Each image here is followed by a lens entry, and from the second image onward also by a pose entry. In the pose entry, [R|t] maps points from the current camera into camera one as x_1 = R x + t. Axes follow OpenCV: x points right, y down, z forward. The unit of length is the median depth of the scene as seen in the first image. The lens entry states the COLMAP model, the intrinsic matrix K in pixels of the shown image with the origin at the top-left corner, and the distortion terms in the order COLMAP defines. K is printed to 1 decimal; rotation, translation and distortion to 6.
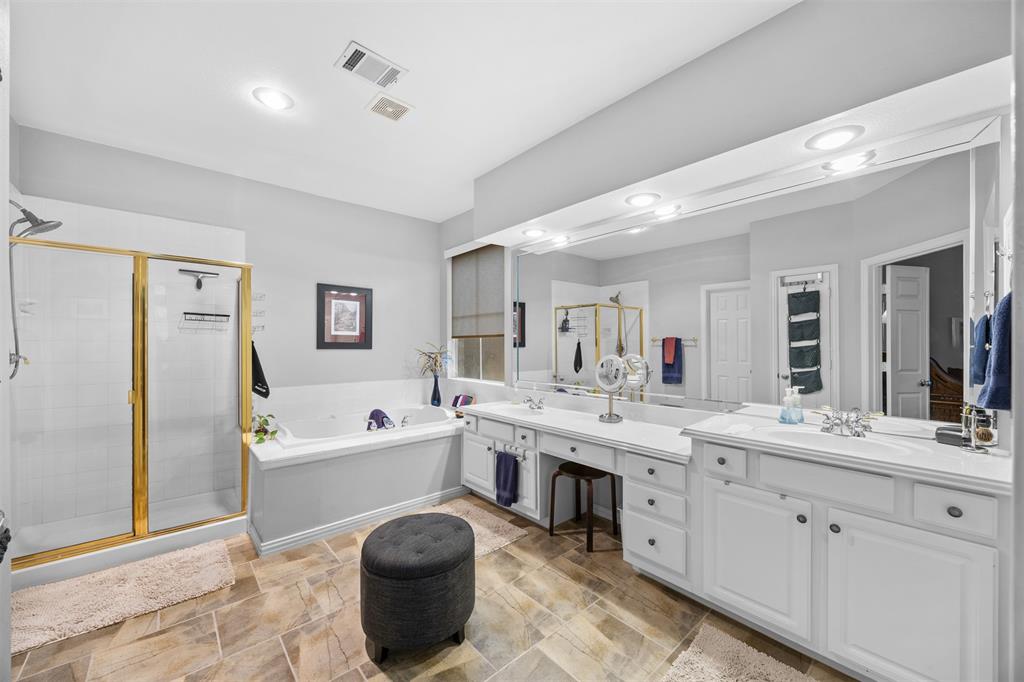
lens RADIAL K [[394.0, 0, 517.4], [0, 394.0, 345.3], [0, 0, 1]] dist [0.010033, 0.000792]
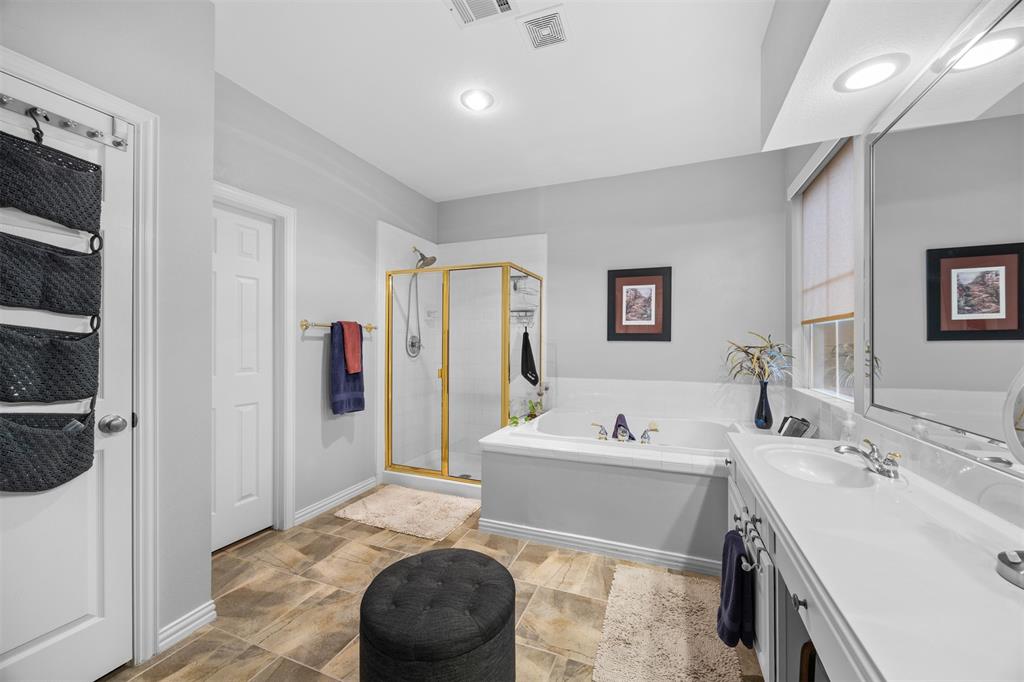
lens RADIAL K [[394.0, 0, 513.7], [0, 394.0, 341.7], [0, 0, 1]] dist [0.010033, 0.000792]
pose [[0.448560, -0.000542, -0.893752, 0.229161], [-0.002317, 0.999996, -0.001769, 0.013940], [0.893750, 0.002864, 0.448557, 0.381208]]
